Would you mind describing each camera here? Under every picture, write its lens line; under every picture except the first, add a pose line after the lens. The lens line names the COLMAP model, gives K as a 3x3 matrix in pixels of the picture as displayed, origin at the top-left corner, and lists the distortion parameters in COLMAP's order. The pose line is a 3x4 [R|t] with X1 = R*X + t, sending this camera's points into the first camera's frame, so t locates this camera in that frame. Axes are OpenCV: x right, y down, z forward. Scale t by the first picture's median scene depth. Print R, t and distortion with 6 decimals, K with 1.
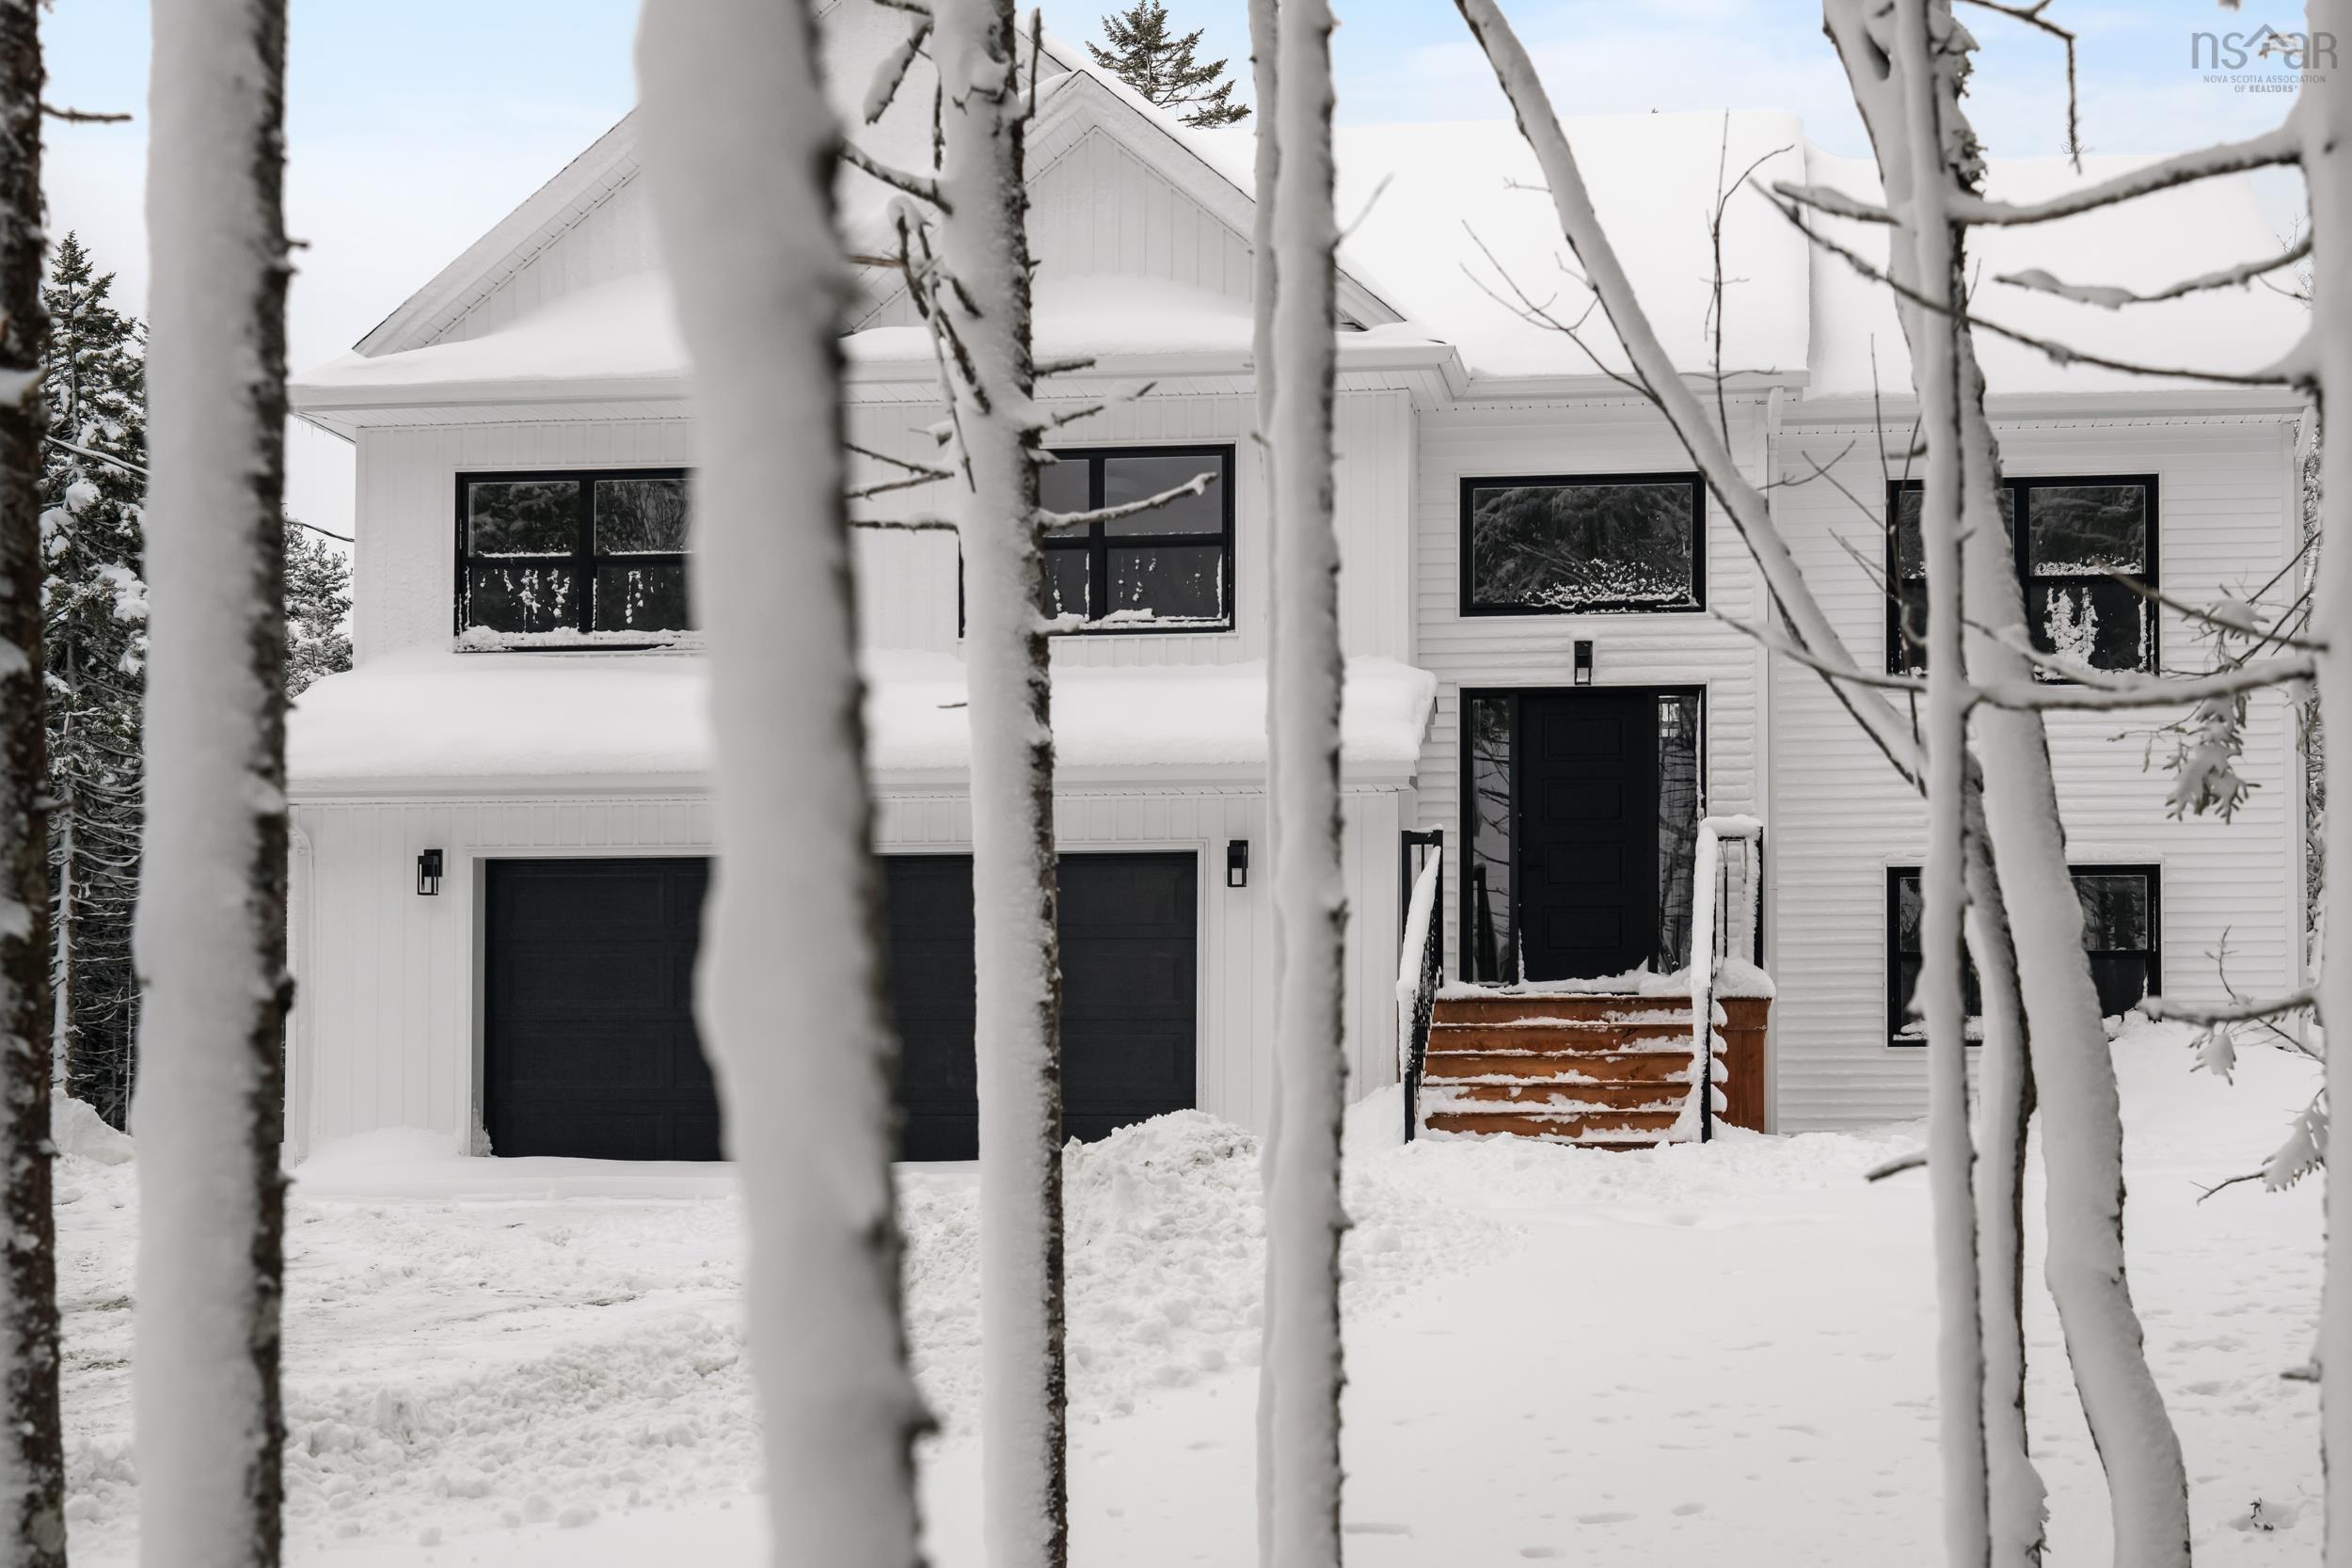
lens RADIAL K [[3452.5, 0, 1177.2], [0, 3452.5, 785.1], [0, 0, 1]] dist [0.055030, 0.000000]
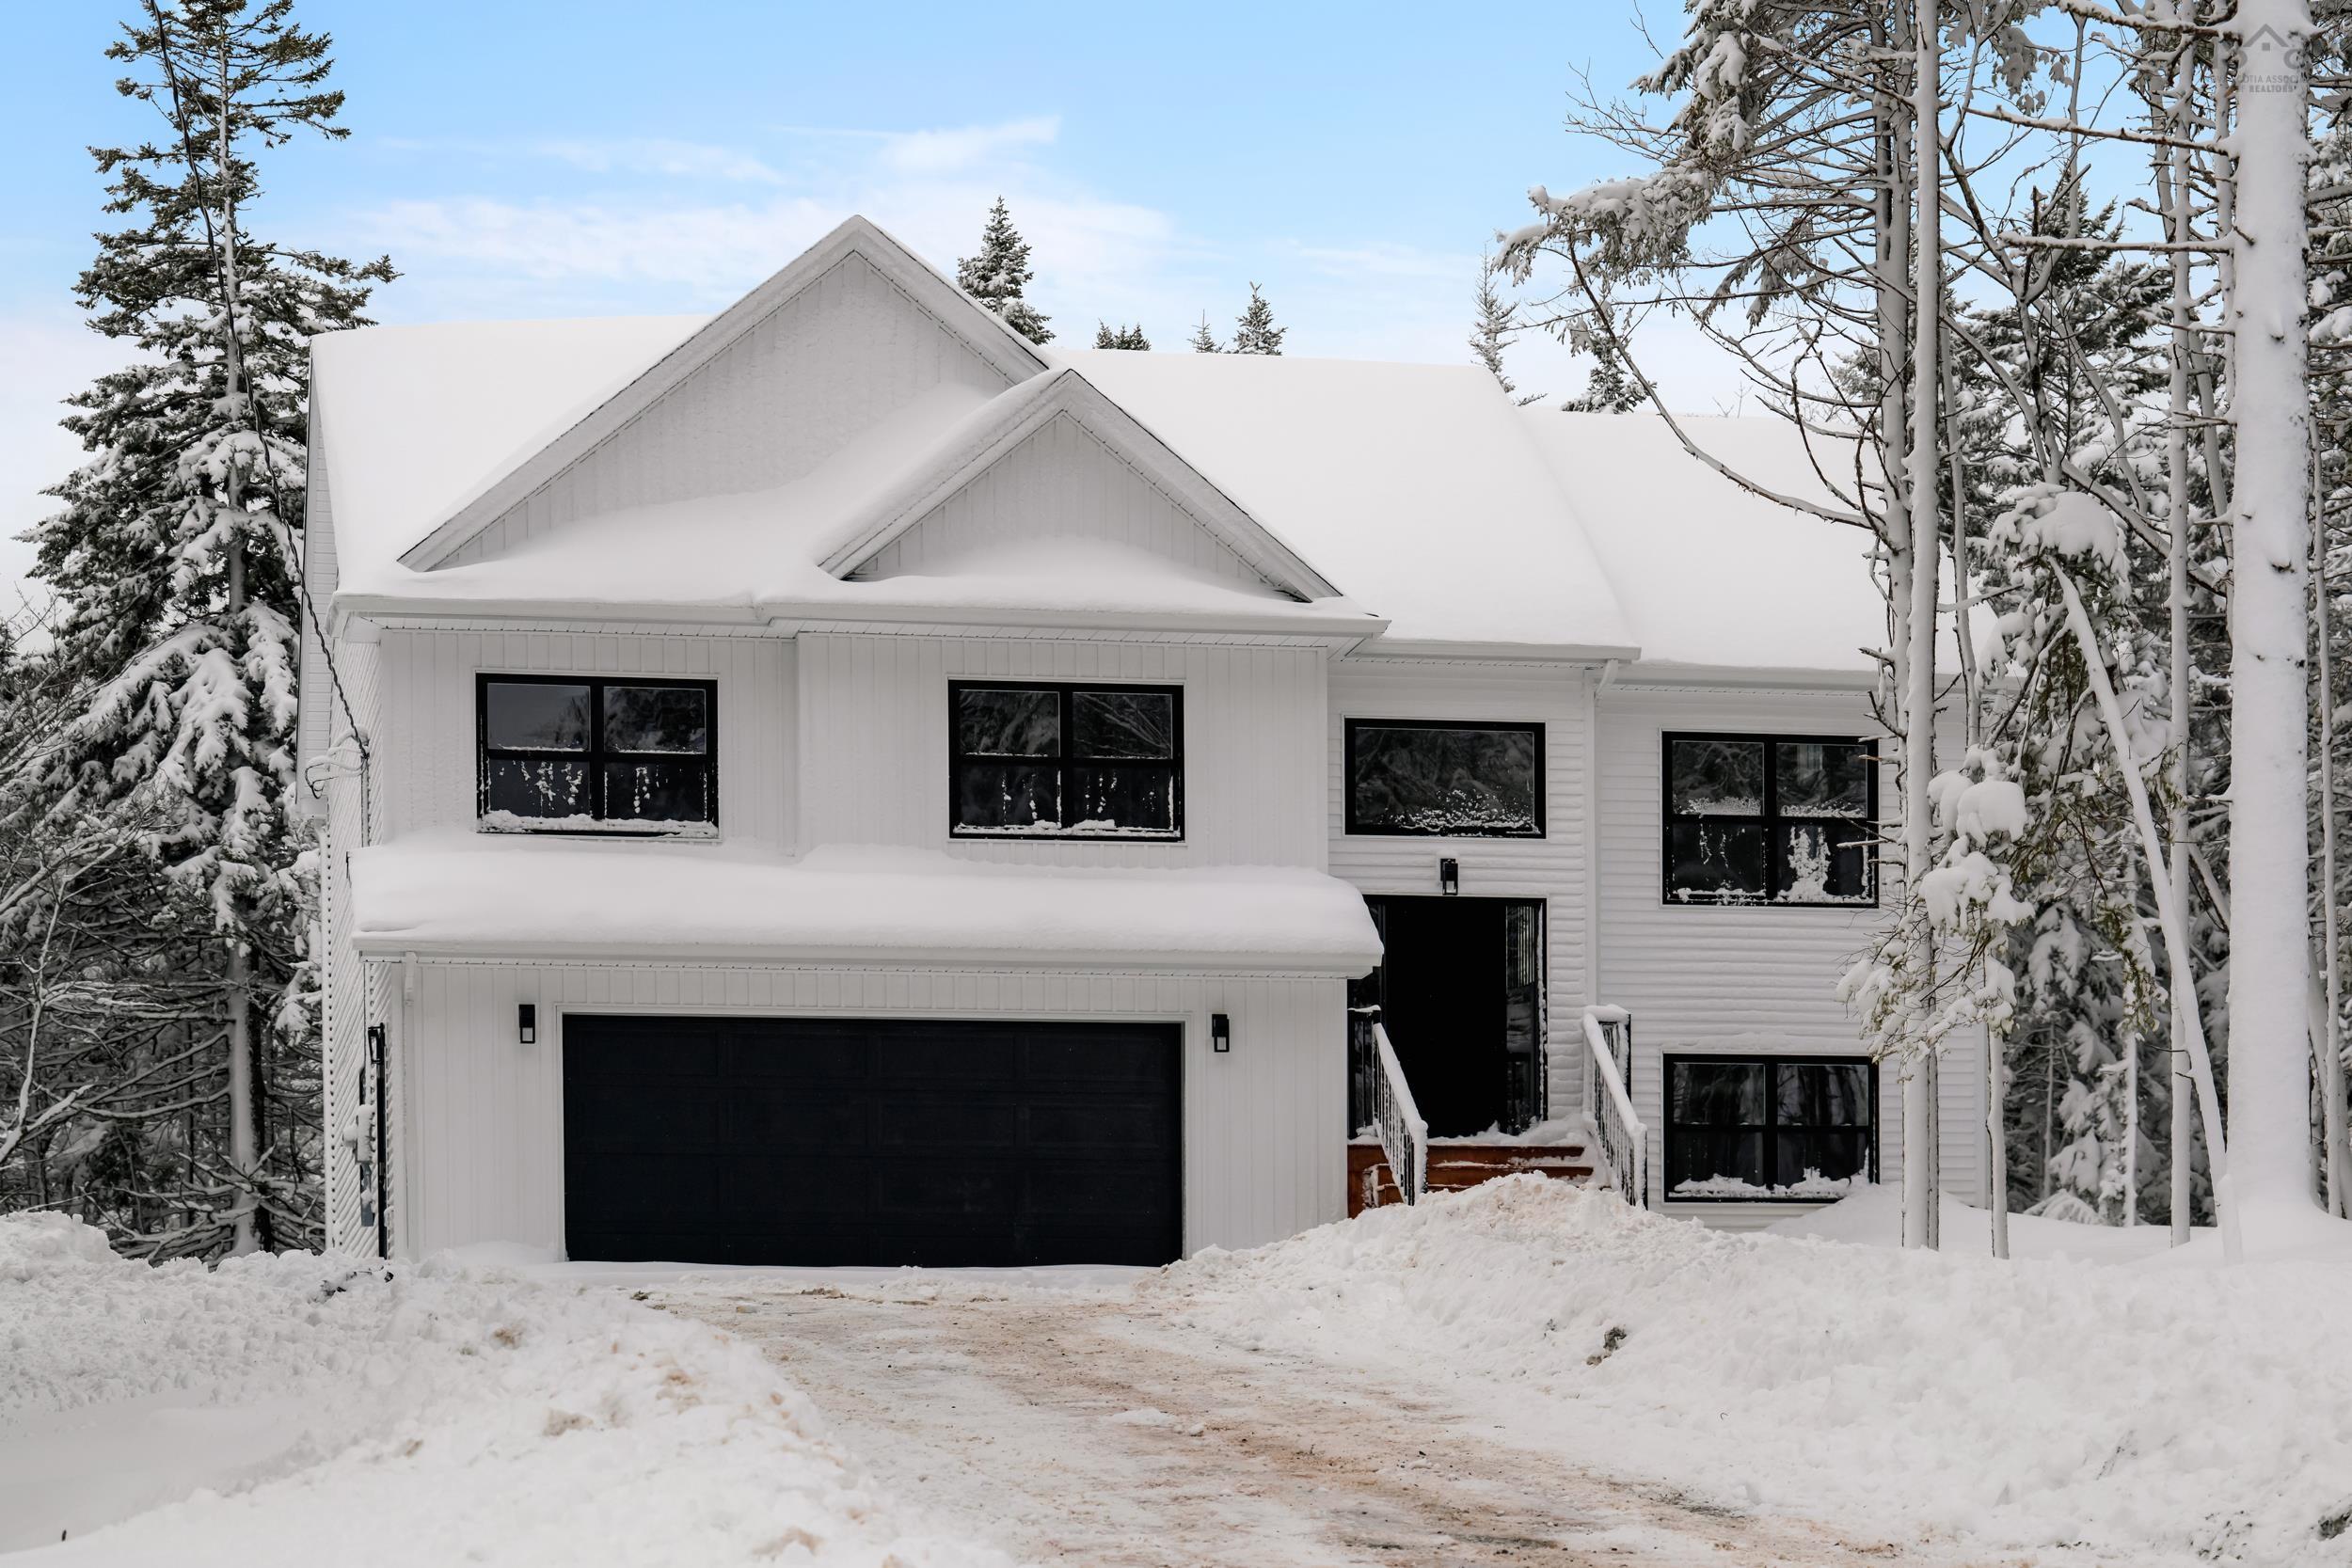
lens RADIAL K [[5354.9, 0, 1176.0], [0, 5354.9, 783.8], [0, 0, 1]] dist [0.011728, 0.000000]
pose [[0.966167, 0.038257, 0.255063, -0.452919], [-0.028494, 0.998717, -0.041864, 0.013251], [-0.256337, 0.033180, 0.966018, -0.786200]]
